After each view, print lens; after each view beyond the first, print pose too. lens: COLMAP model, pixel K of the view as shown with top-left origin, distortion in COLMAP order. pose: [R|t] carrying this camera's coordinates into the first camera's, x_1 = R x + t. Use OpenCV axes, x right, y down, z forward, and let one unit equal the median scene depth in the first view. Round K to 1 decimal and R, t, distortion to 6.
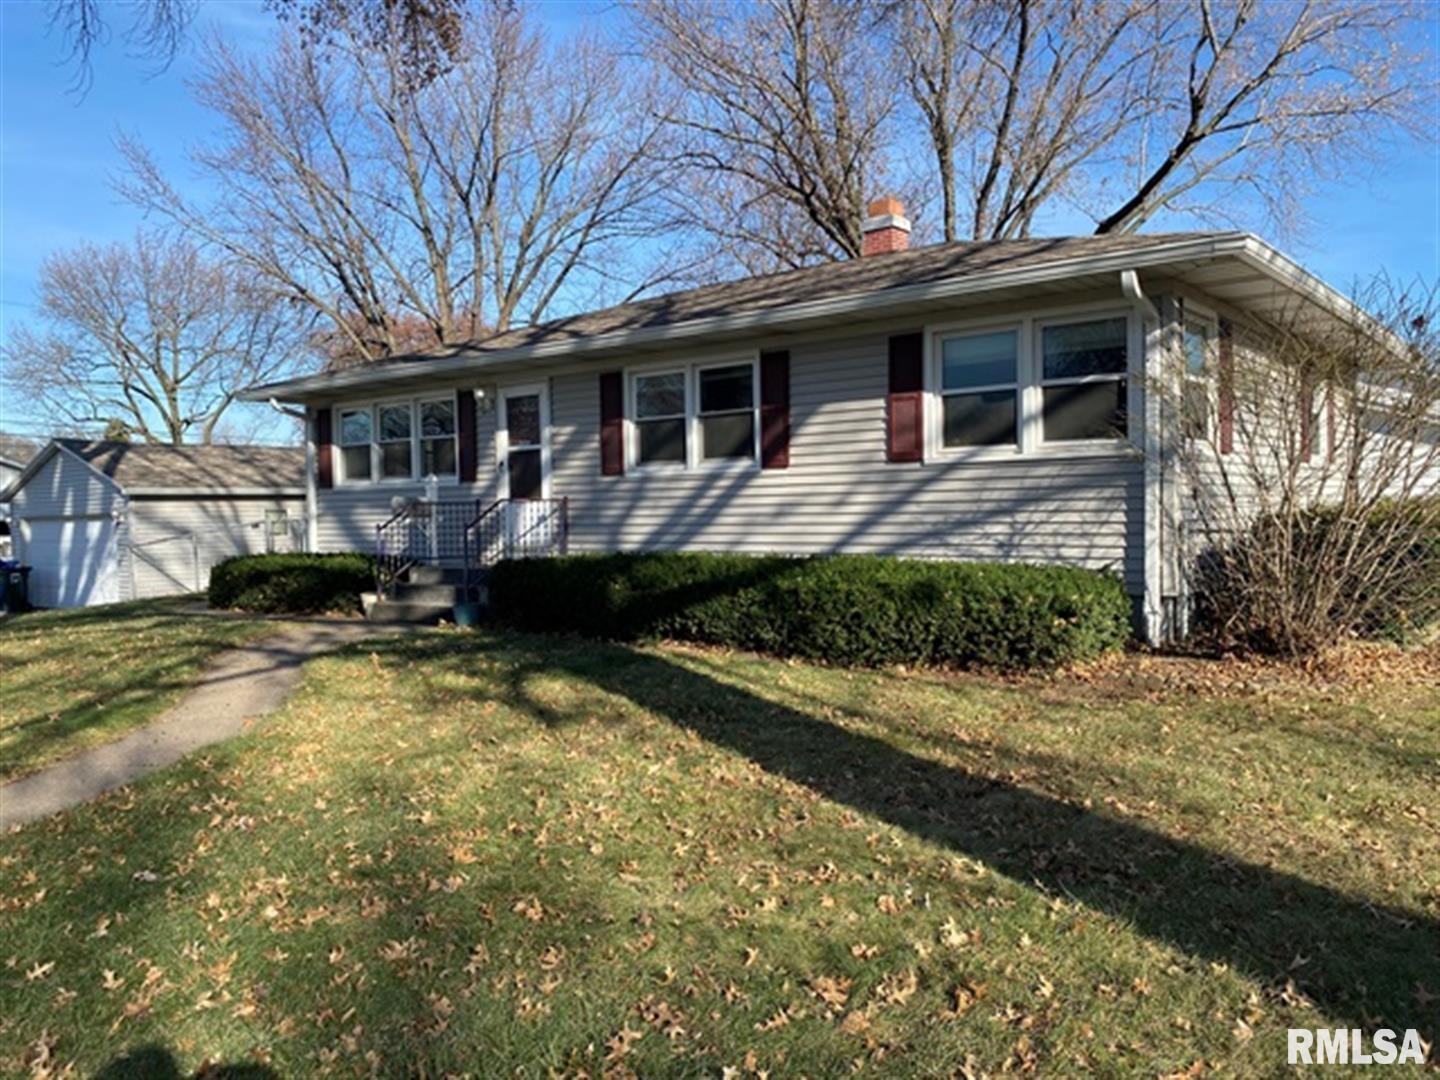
lens RADIAL K [[1147.3, 0, 720.0], [0, 1147.3, 516.2], [0, 0, 1]] dist [0.022822, 0.001514]
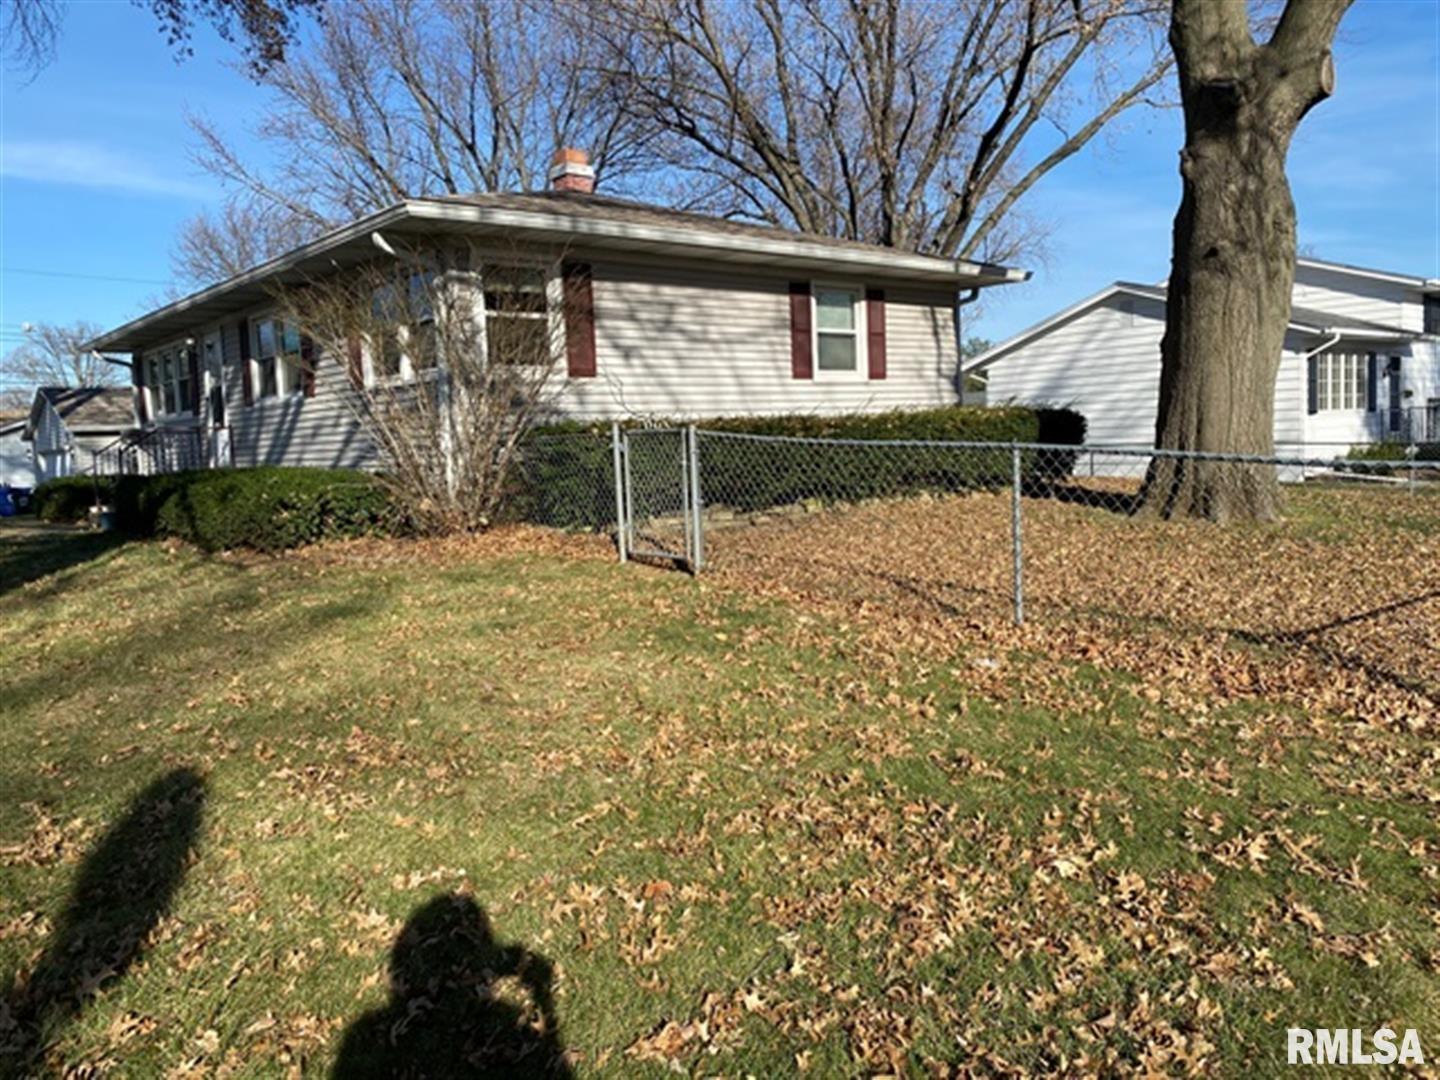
lens RADIAL K [[1105.9, 0, 720.0], [0, 1105.9, 540.0], [0, 0, 1]] dist [0.003613, -0.001278]
pose [[0.985610, -0.013504, -0.168492, 0.472187], [0.029579, 0.995202, 0.093264, 0.009101], [0.166425, -0.096906, 0.981281, -0.075623]]
